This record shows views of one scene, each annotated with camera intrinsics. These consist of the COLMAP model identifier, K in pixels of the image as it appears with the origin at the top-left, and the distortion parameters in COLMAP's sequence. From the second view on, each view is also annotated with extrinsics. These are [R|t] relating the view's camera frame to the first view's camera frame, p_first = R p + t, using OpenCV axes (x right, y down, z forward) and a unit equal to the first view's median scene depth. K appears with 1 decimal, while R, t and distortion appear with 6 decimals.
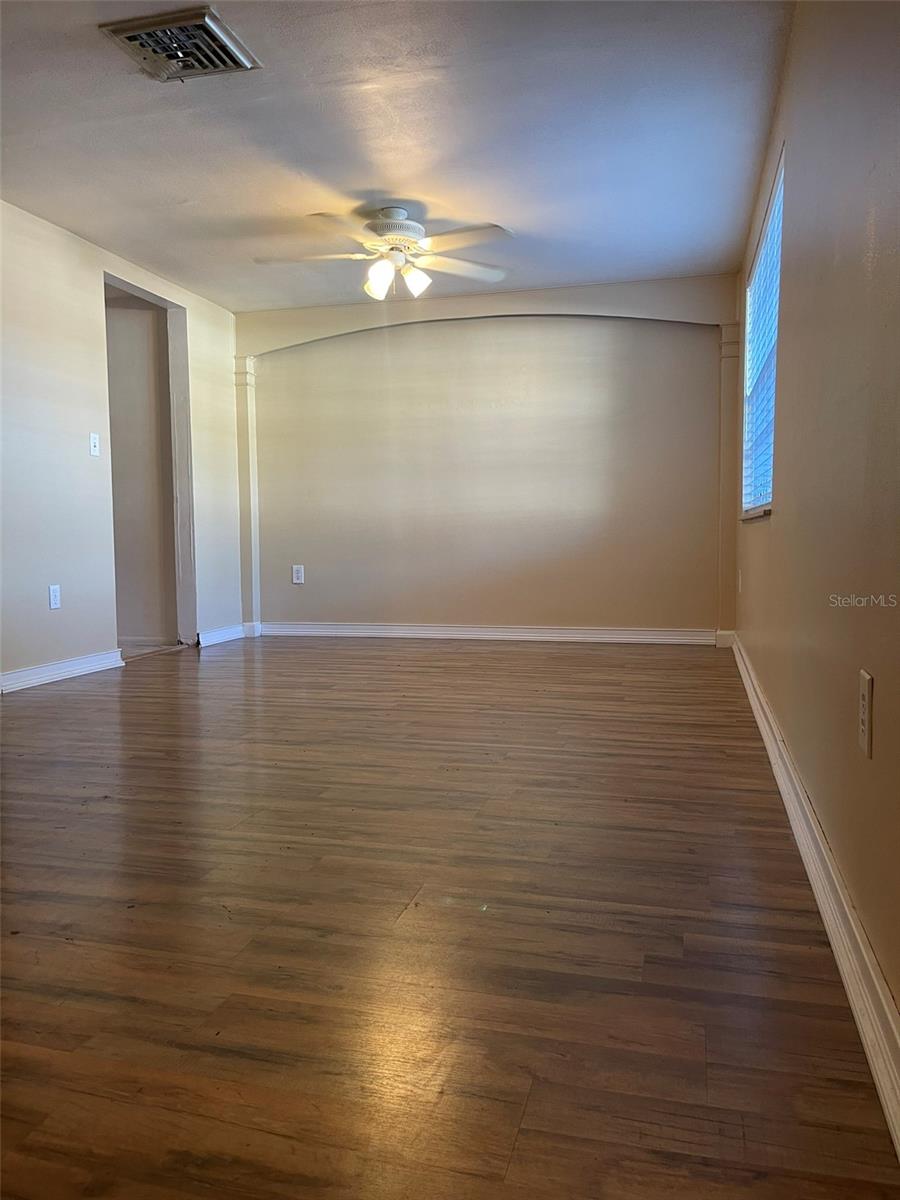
lens RADIAL K [[914.0, 0, 444.4], [0, 914.0, 594.6], [0, 0, 1]] dist [0.030548, -0.010500]
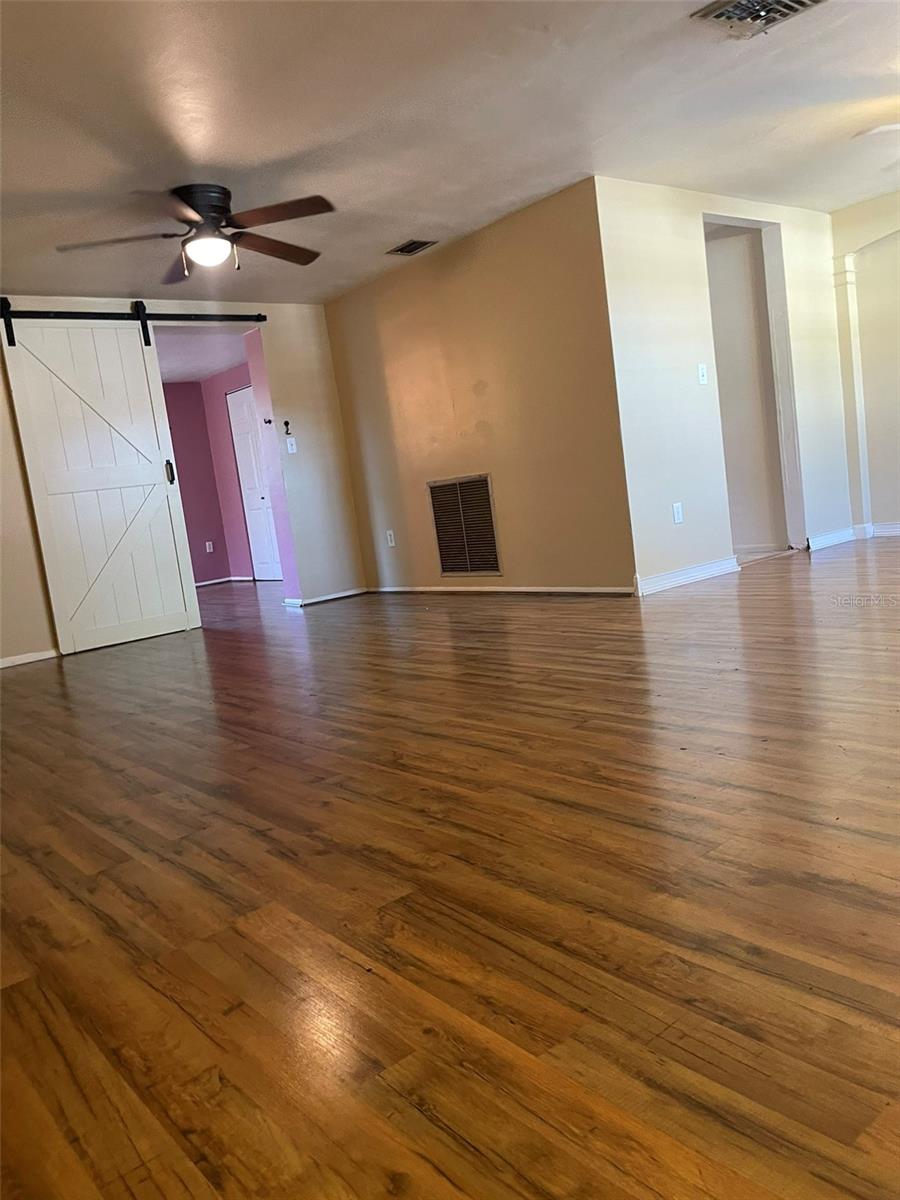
lens RADIAL K [[905.3, 0, 458.5], [0, 905.3, 599.7], [0, 0, 1]] dist [0.064912, -0.086036]
pose [[0.806903, -0.024110, -0.590191, 0.027783], [0.083426, 0.993803, 0.073461, 0.002796], [0.584762, -0.108514, 0.803914, -0.097472]]
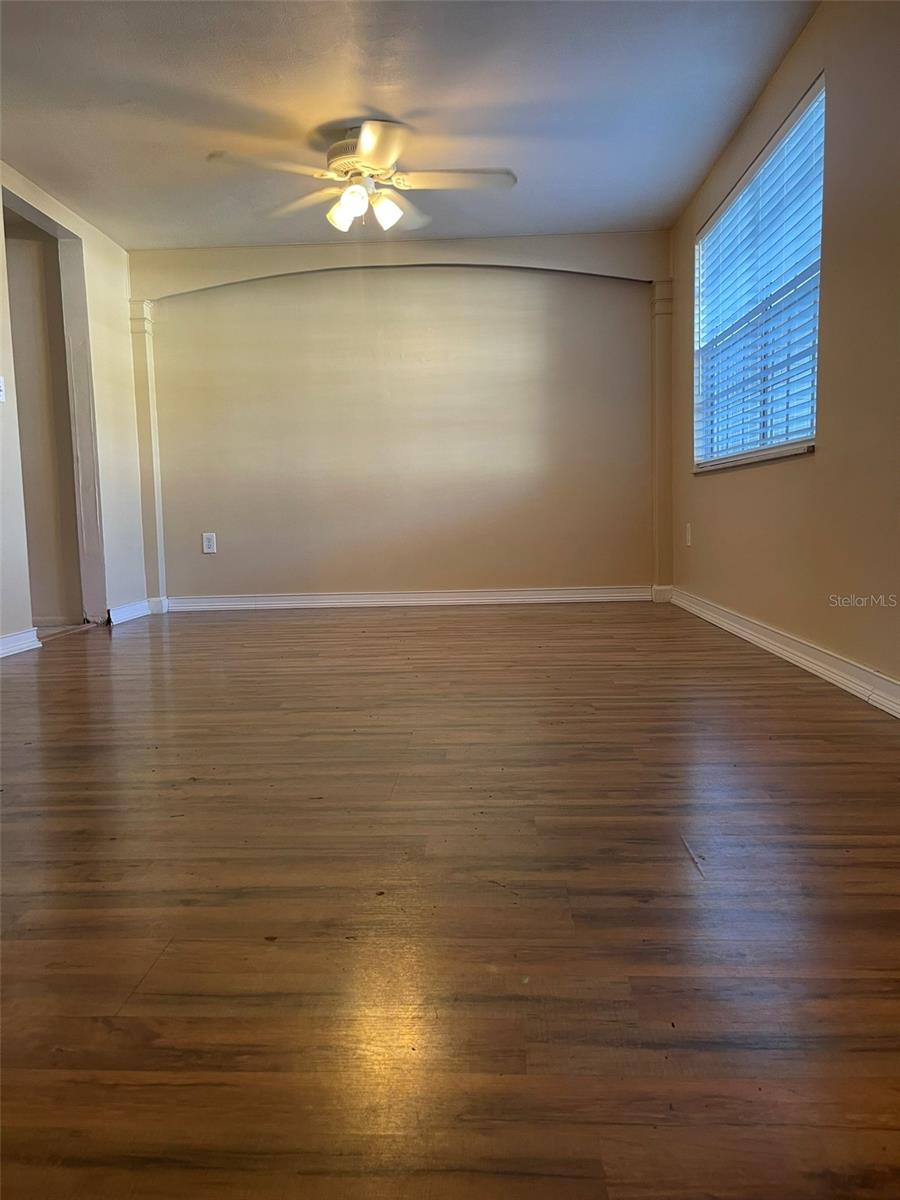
lens RADIAL K [[905.3, 0, 458.5], [0, 905.3, 599.7], [0, 0, 1]] dist [0.064912, -0.086036]
pose [[0.975685, -0.037434, 0.215959, -0.153313], [0.031714, 0.999050, 0.029893, 0.020078], [-0.216873, -0.022318, 0.975945, 0.070956]]
